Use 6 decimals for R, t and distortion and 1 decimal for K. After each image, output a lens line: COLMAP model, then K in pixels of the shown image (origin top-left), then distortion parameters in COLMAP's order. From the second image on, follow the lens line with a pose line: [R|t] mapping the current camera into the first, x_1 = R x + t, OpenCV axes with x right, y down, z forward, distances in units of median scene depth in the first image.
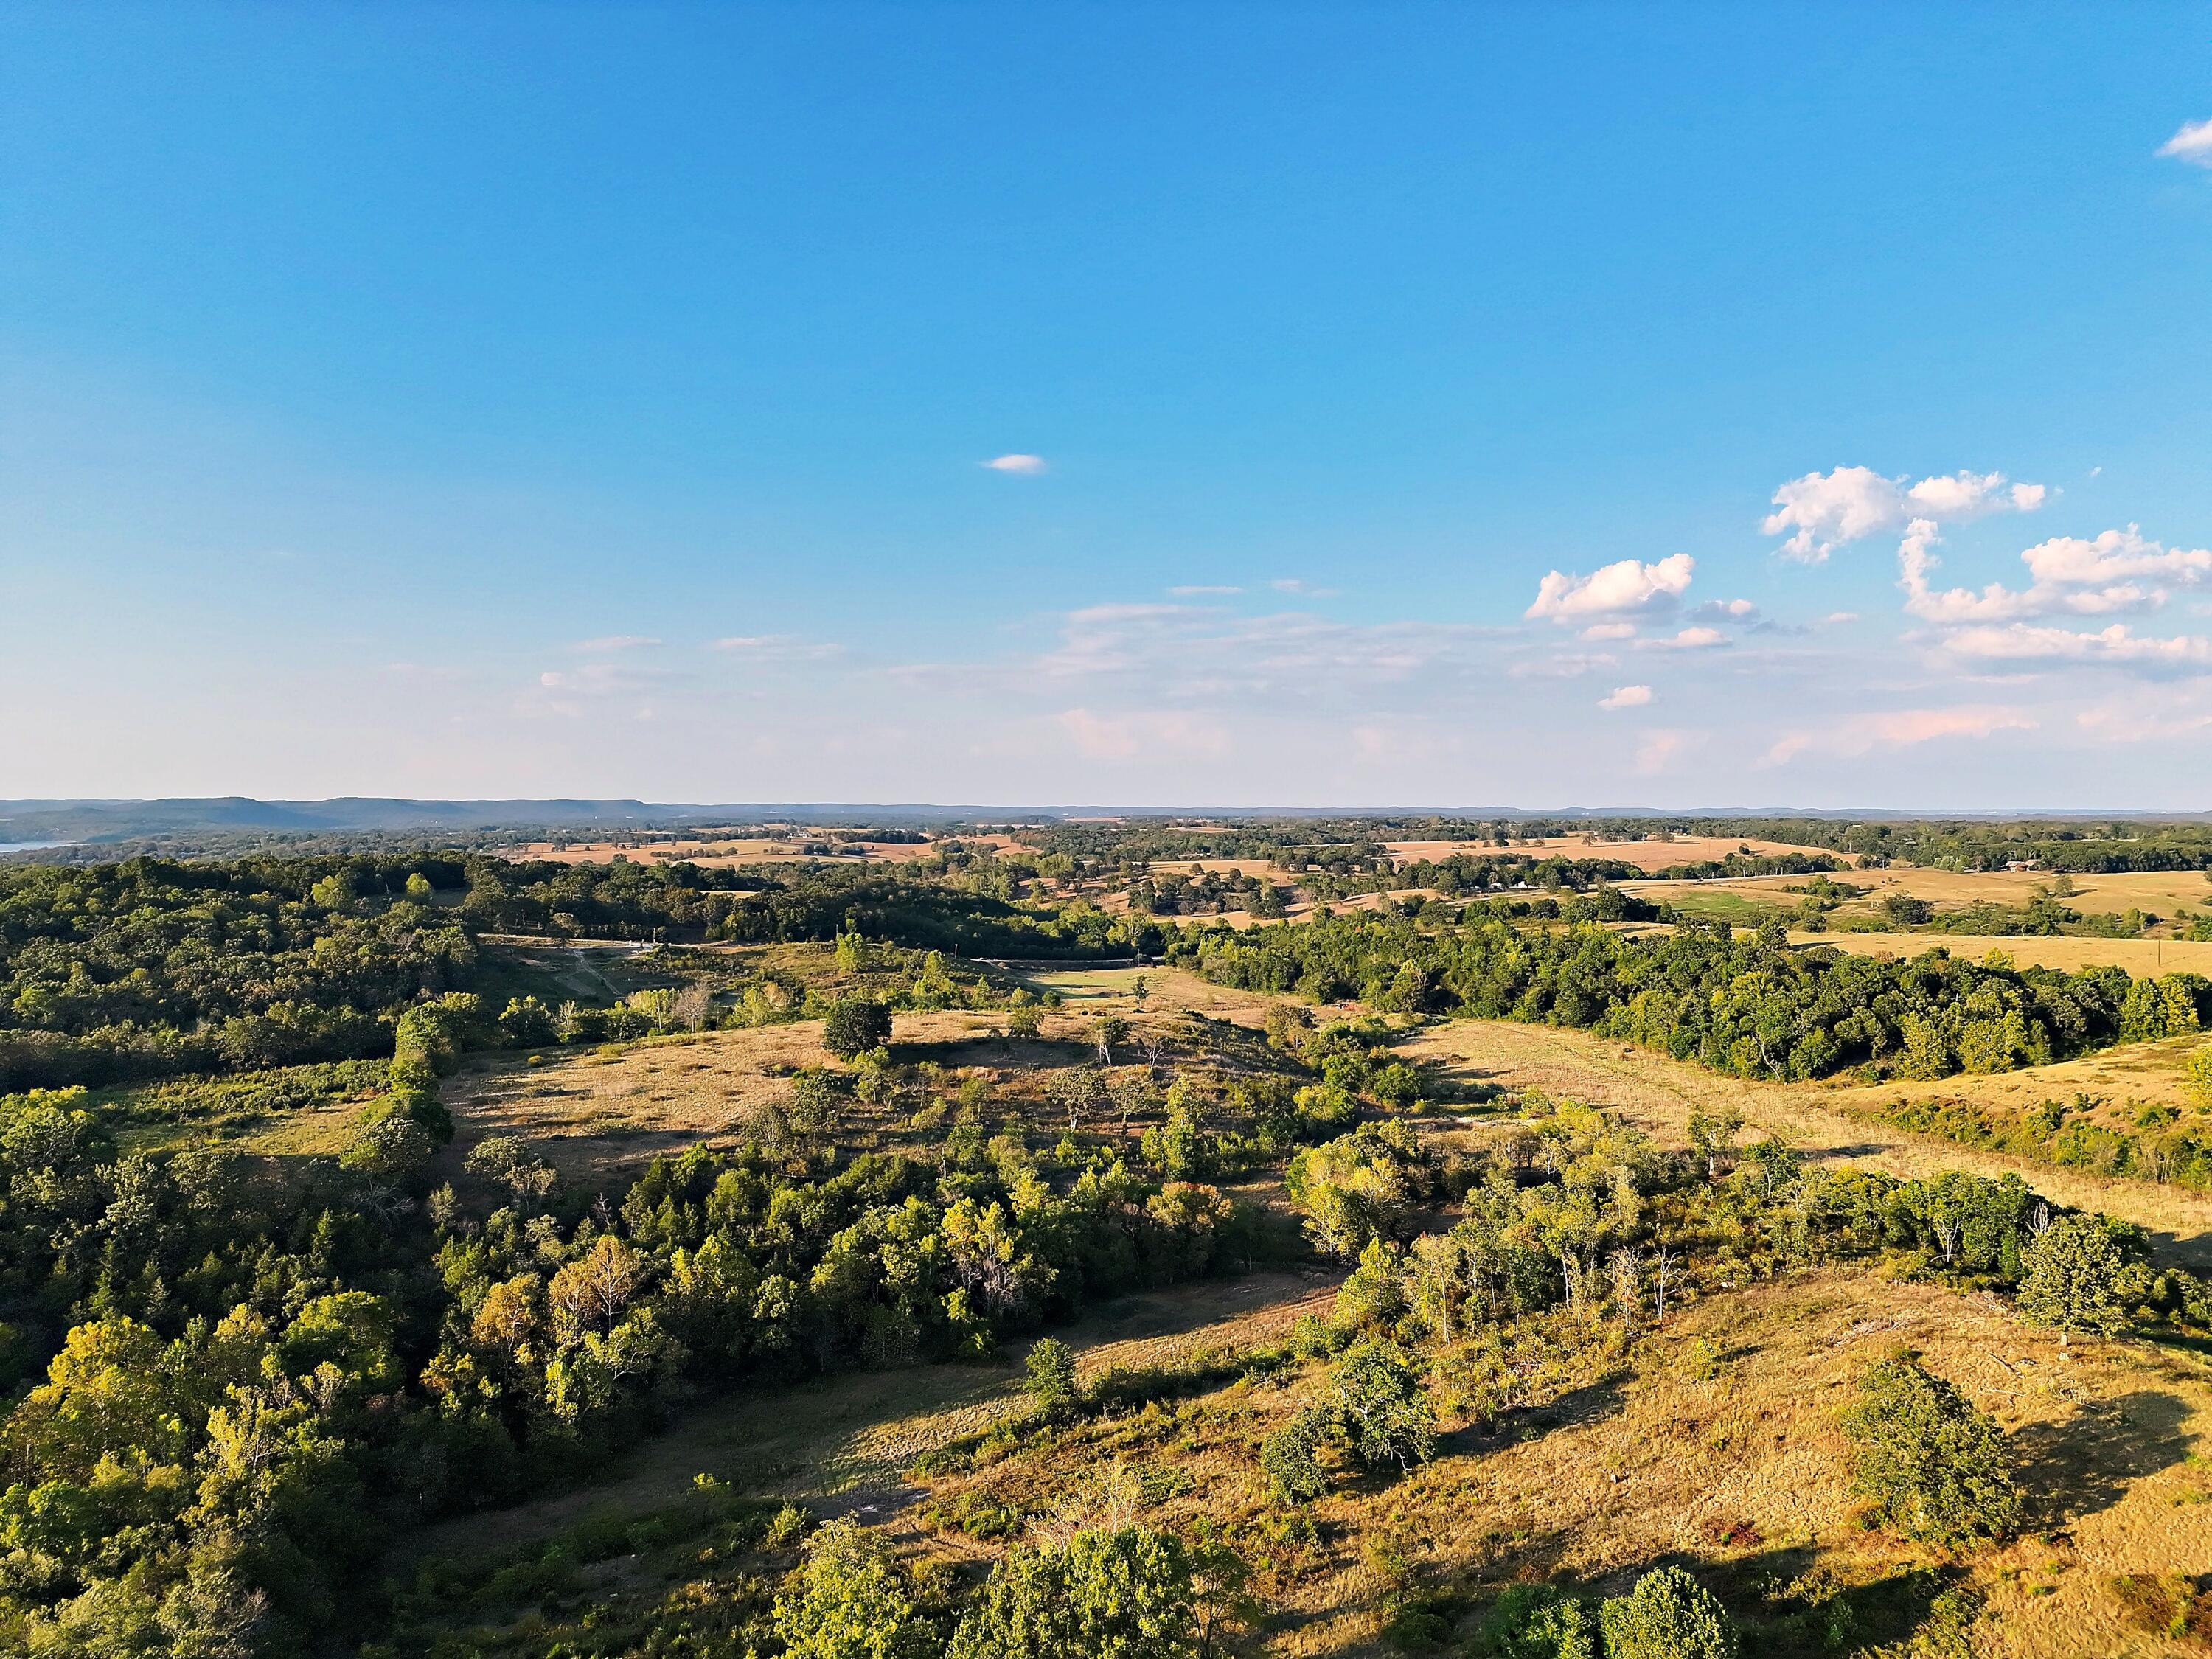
lens RADIAL K [[1556.7, 0, 1103.5], [0, 1556.7, 825.1], [0, 0, 1]] dist [0.073579, -0.075534]
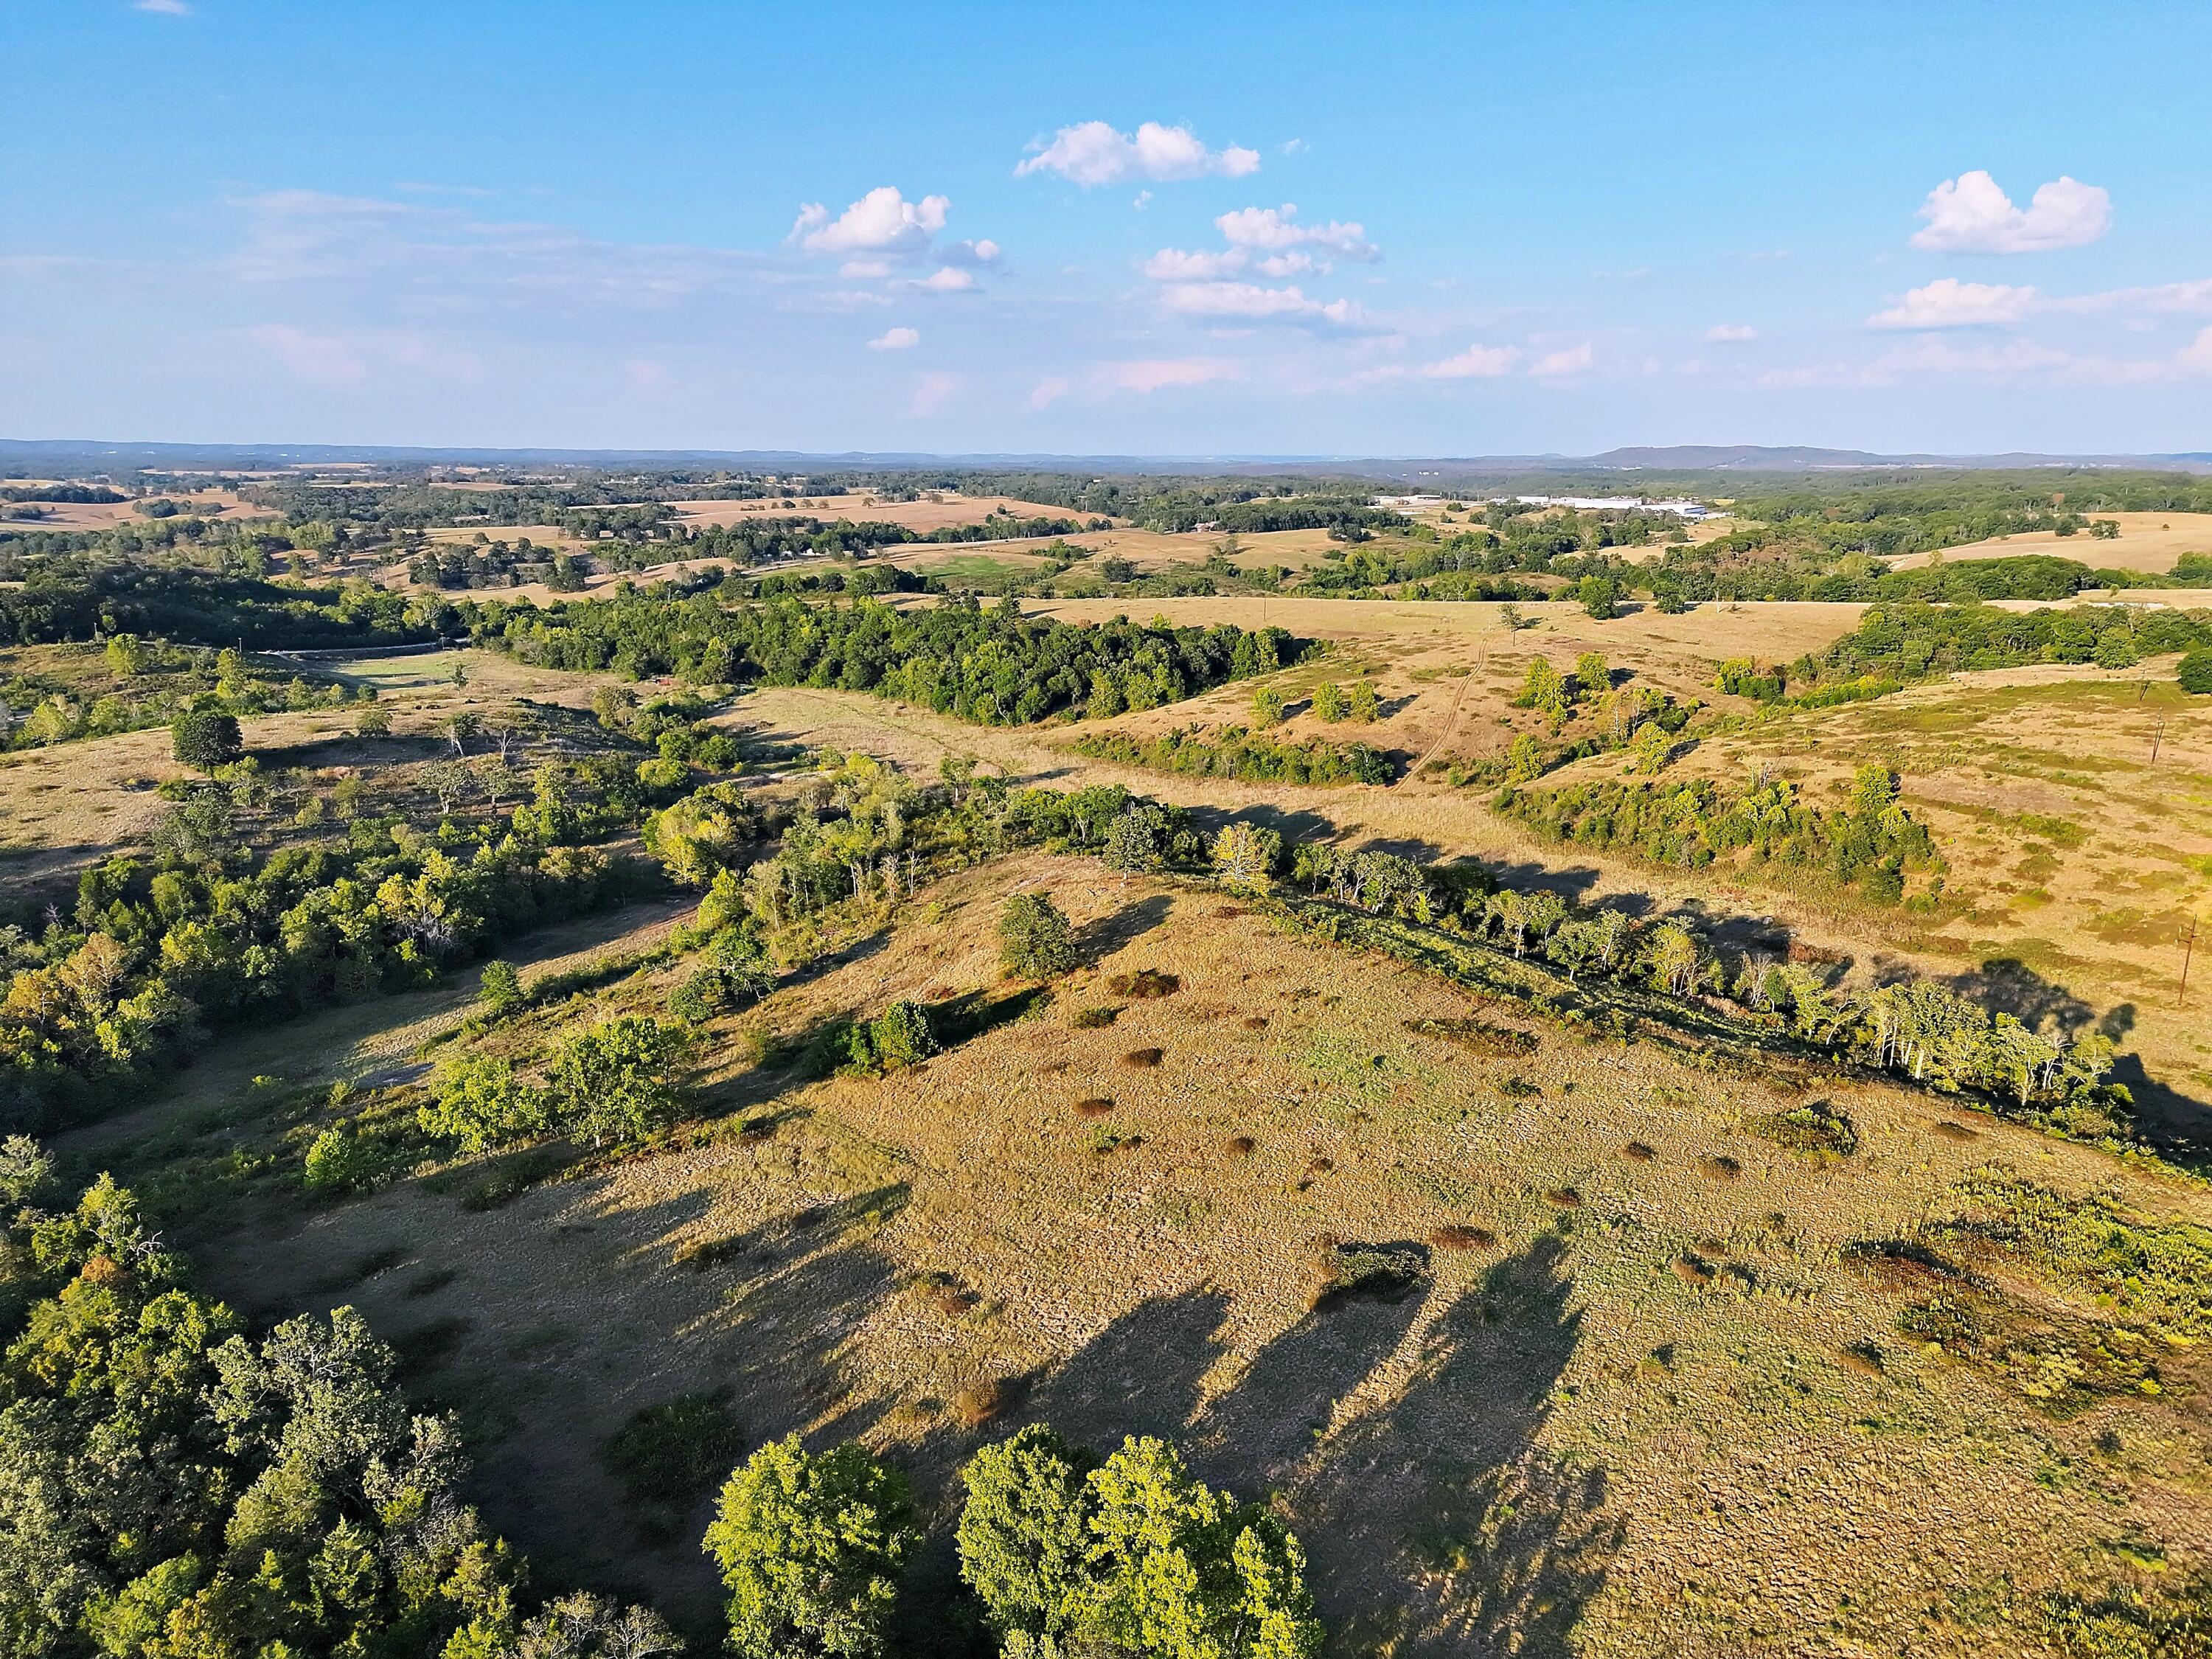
lens RADIAL K [[1556.7, 0, 1103.5], [0, 1556.7, 825.1], [0, 0, 1]] dist [0.073579, -0.075534]
pose [[0.902823, -0.096621, 0.419017, -0.057429], [0.001220, 0.975001, 0.222198, -0.048533], [-0.430011, -0.200094, 0.880371, -0.211390]]
